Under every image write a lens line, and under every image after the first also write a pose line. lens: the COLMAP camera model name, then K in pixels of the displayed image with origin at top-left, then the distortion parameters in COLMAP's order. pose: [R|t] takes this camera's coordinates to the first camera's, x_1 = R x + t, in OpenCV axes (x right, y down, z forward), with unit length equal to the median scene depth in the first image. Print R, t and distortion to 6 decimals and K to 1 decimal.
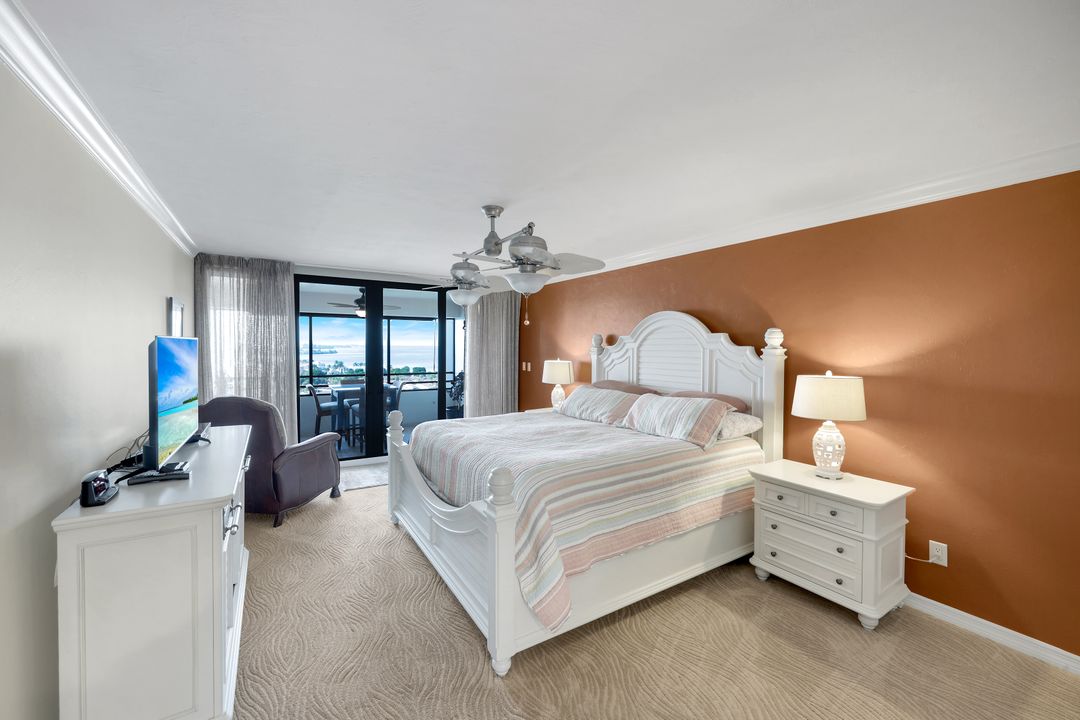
lens RADIAL K [[448.0, 0, 539.9], [0, 448.0, 353.0], [0, 0, 1]] dist [0.002607, 0.000363]
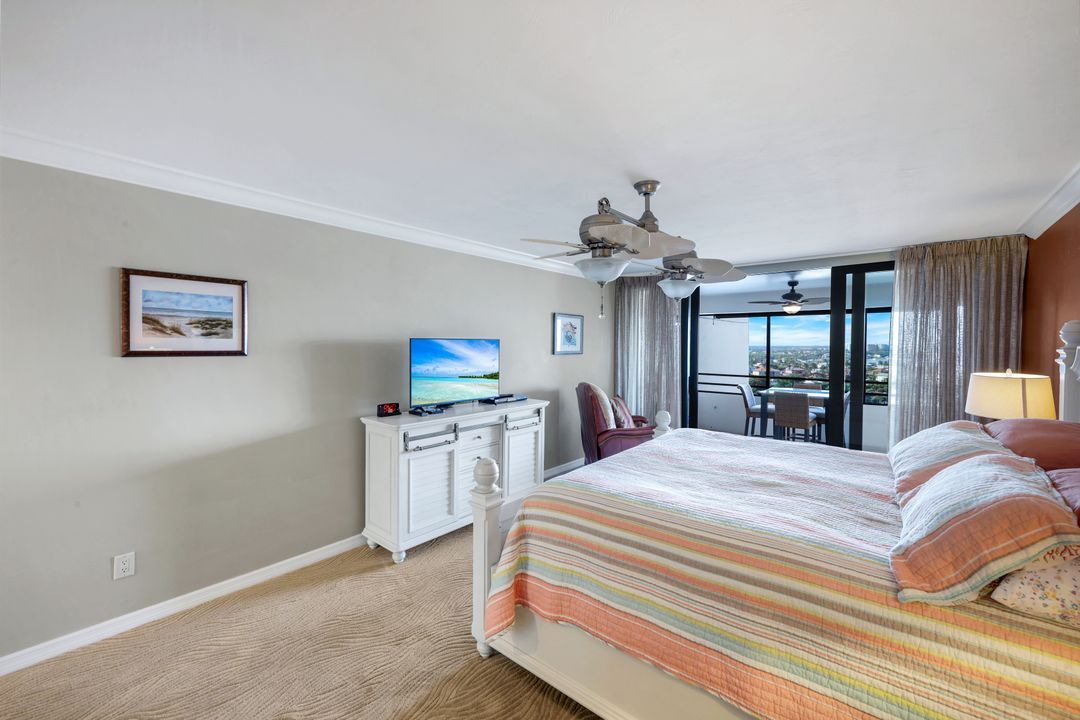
lens RADIAL K [[448.0, 0, 539.9], [0, 448.0, 353.0], [0, 0, 1]] dist [0.002607, 0.000363]
pose [[0.282766, 0.015261, -0.959067, 0.666878], [-0.018492, 0.999774, 0.010457, -0.004768], [0.959011, 0.014778, 0.282985, 0.570950]]
